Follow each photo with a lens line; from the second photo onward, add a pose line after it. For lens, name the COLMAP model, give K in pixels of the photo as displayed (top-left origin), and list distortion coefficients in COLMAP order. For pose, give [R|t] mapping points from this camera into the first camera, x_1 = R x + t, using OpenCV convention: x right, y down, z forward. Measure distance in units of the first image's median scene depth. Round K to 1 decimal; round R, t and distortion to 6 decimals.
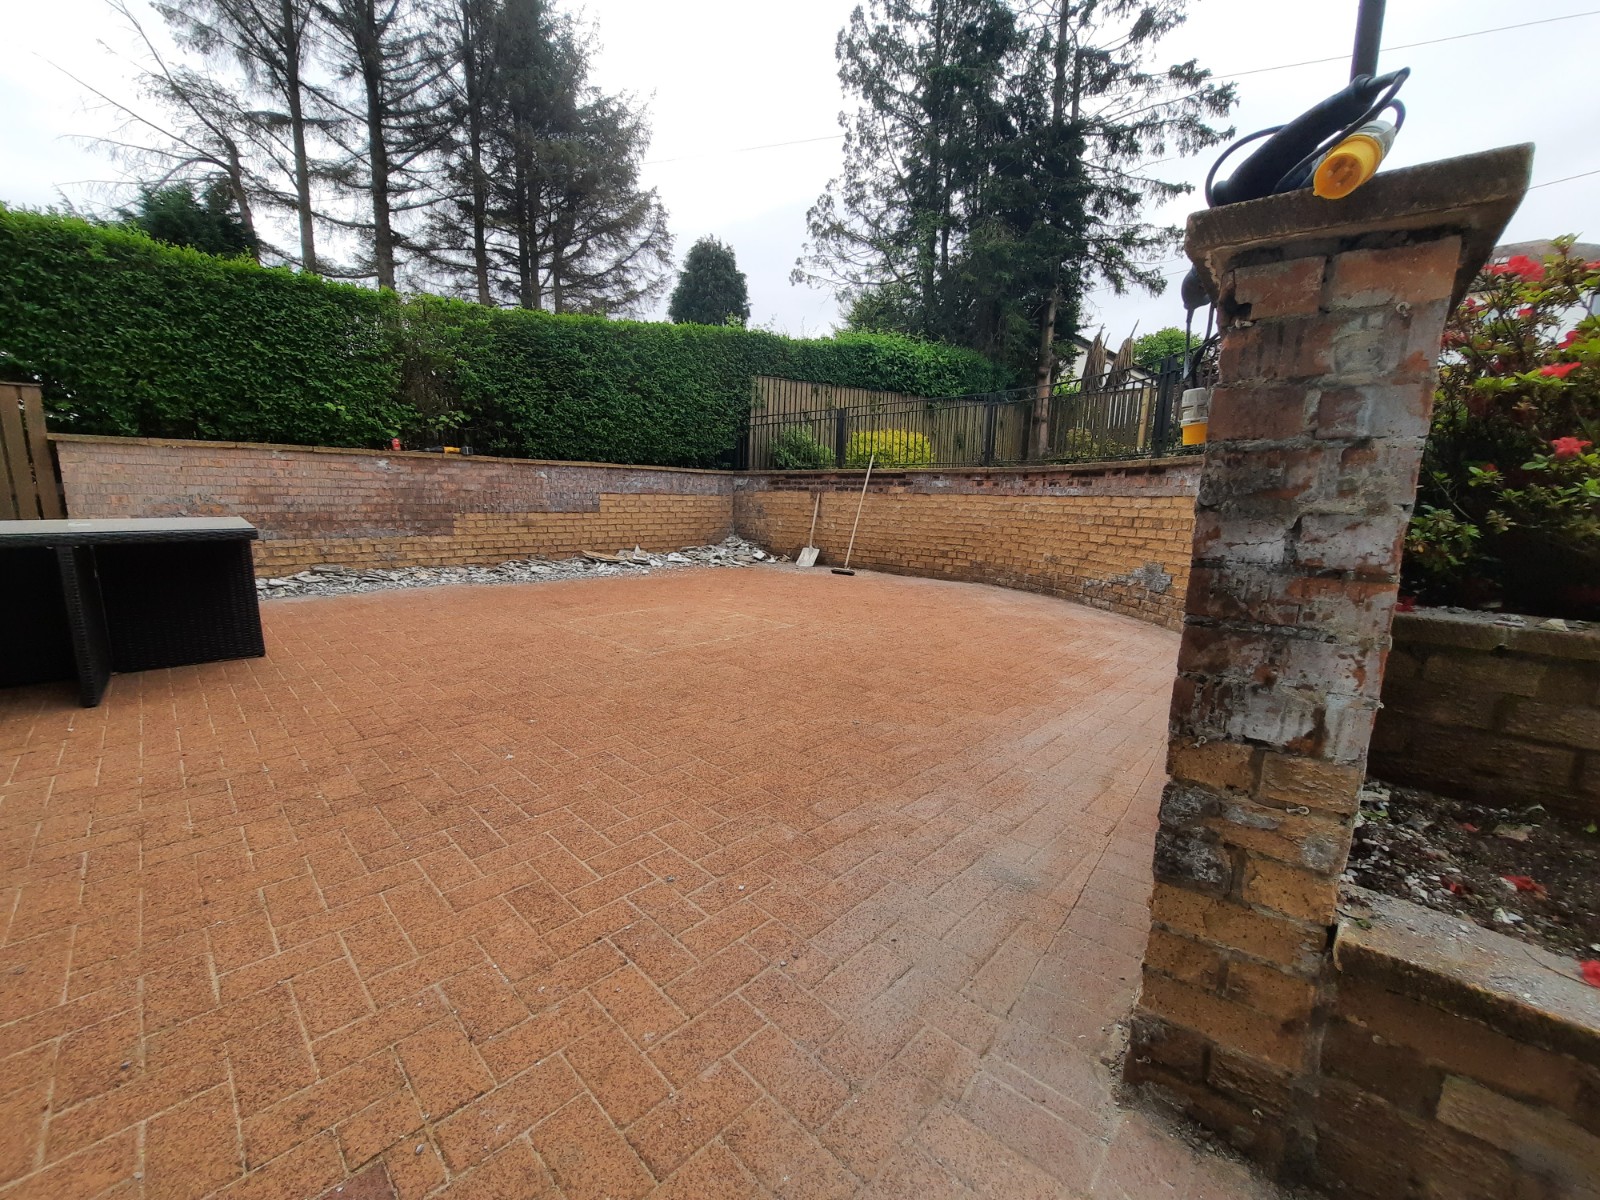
lens RADIAL K [[634.7, 0, 809.6], [0, 634.7, 607.4], [0, 0, 1]] dist [-0.021234, 0.001985]
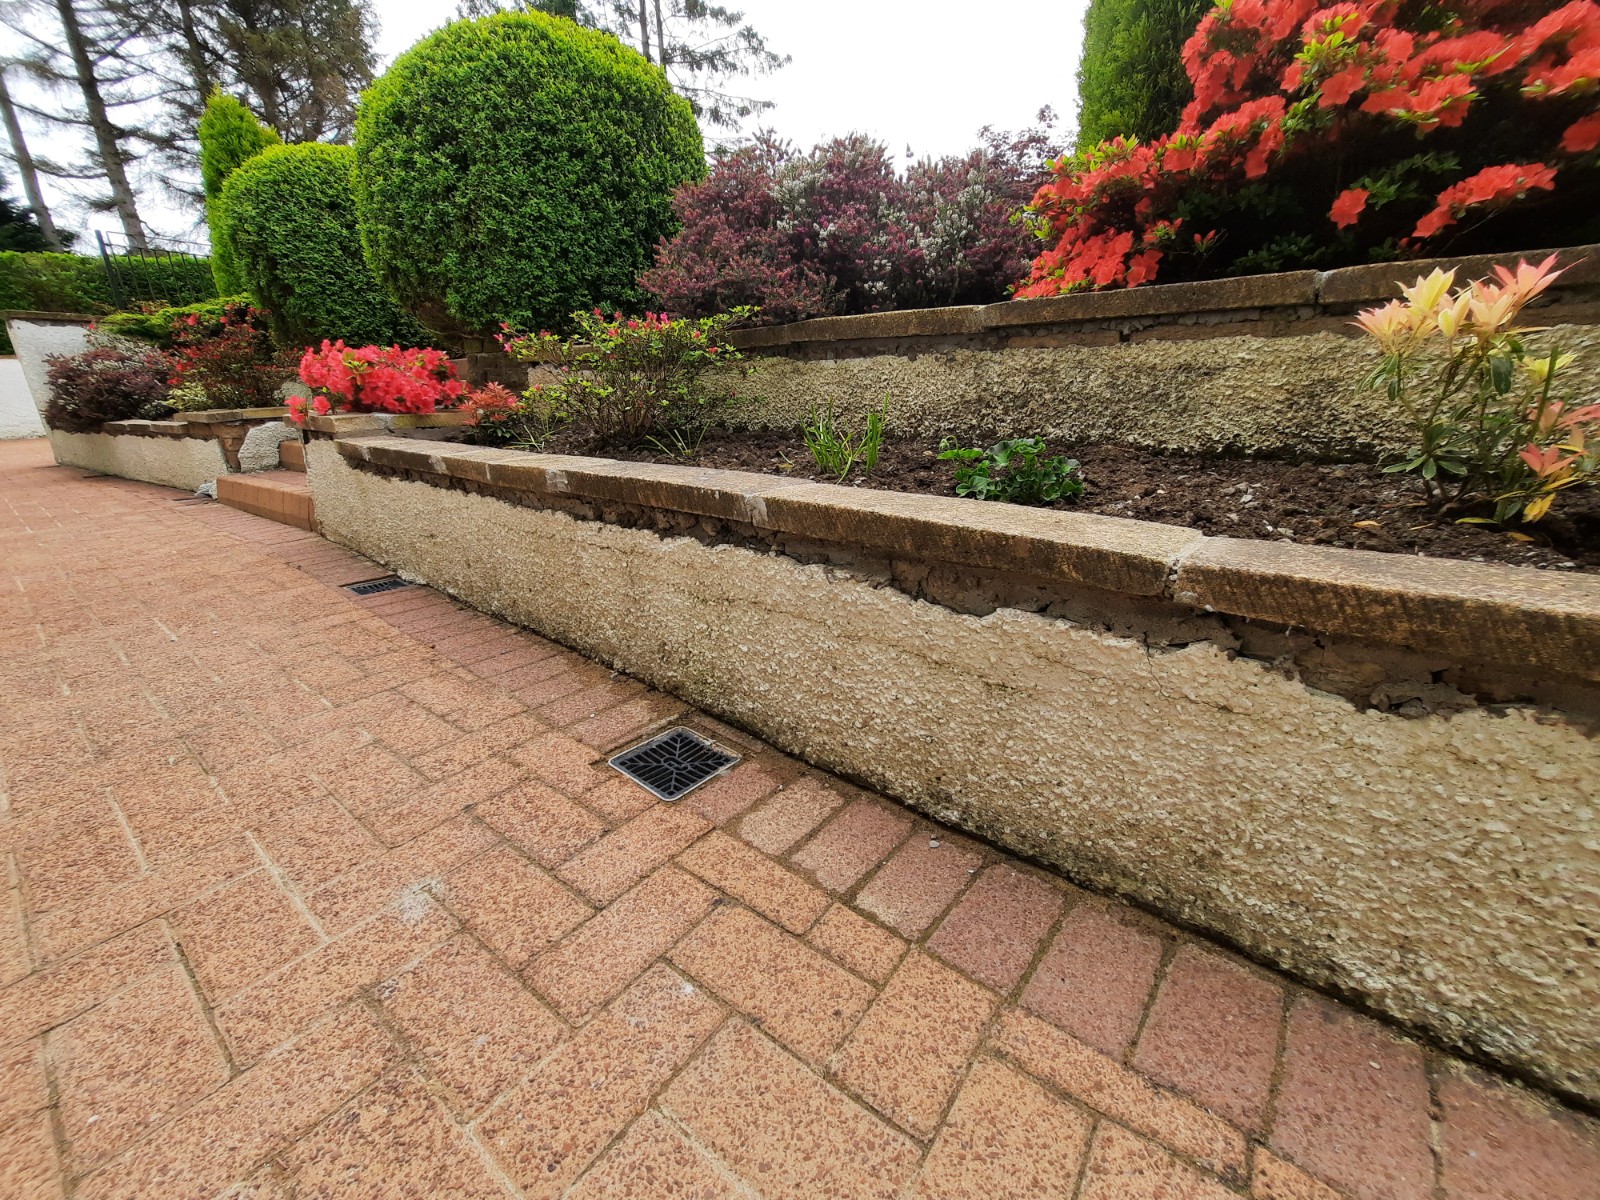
lens RADIAL K [[634.7, 0, 808.5], [0, 634.7, 597.0], [0, 0, 1]] dist [-0.021234, 0.001985]
pose [[0.989418, -0.081946, 0.119740, 0.263027], [0.063028, 0.986056, 0.154019, 0.062167], [-0.130692, -0.144842, 0.980786, -0.228559]]
